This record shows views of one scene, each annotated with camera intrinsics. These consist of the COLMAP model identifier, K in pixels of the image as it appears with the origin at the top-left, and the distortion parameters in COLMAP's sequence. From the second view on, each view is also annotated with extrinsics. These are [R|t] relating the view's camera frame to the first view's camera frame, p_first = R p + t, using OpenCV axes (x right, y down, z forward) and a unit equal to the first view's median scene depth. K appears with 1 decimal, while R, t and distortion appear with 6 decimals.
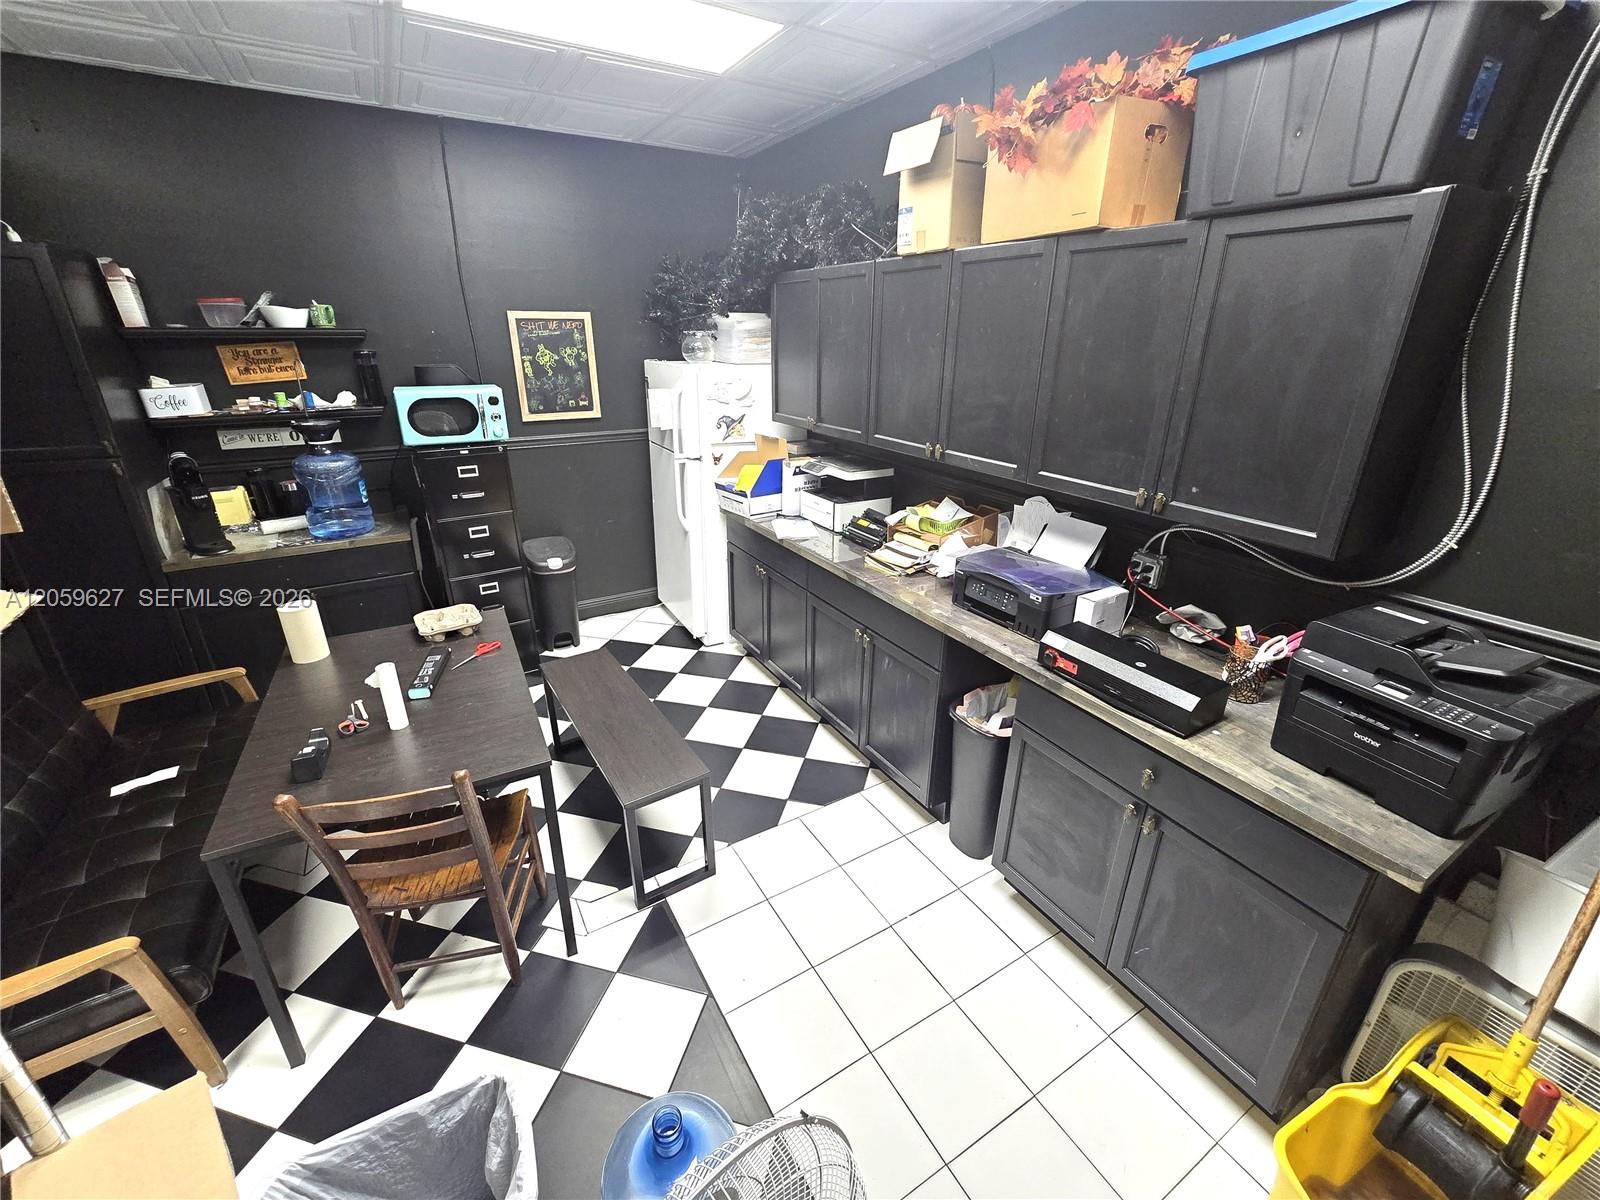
lens RADIAL K [[662.2, 0, 801.7], [0, 662.2, 594.4], [0, 0, 1]] dist [-0.003855, 0.002817]
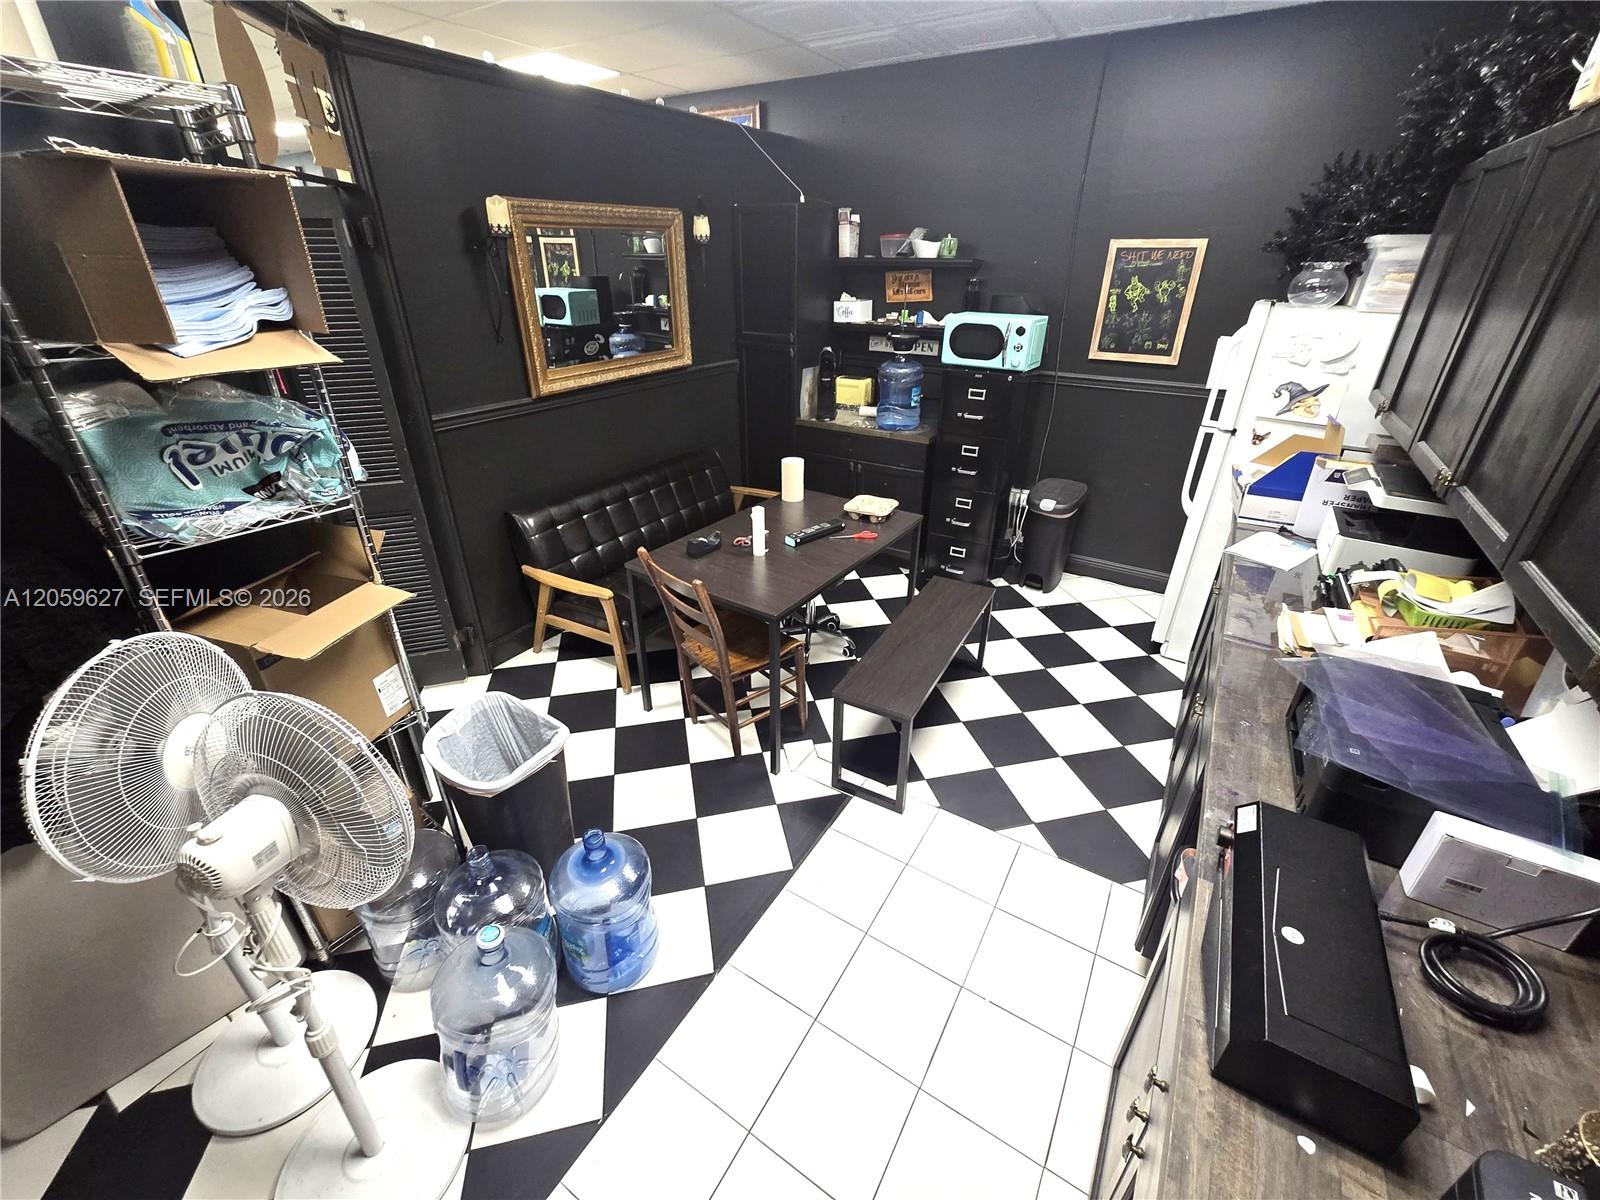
lens RADIAL K [[662.2, 0, 797.5], [0, 662.2, 596.8], [0, 0, 1]] dist [-0.003855, 0.002817]
pose [[0.448062, 0.406320, -0.796332, 0.358703], [-0.334398, 0.902261, 0.272218, -0.079084], [0.829107, 0.144322, 0.540142, 0.202158]]
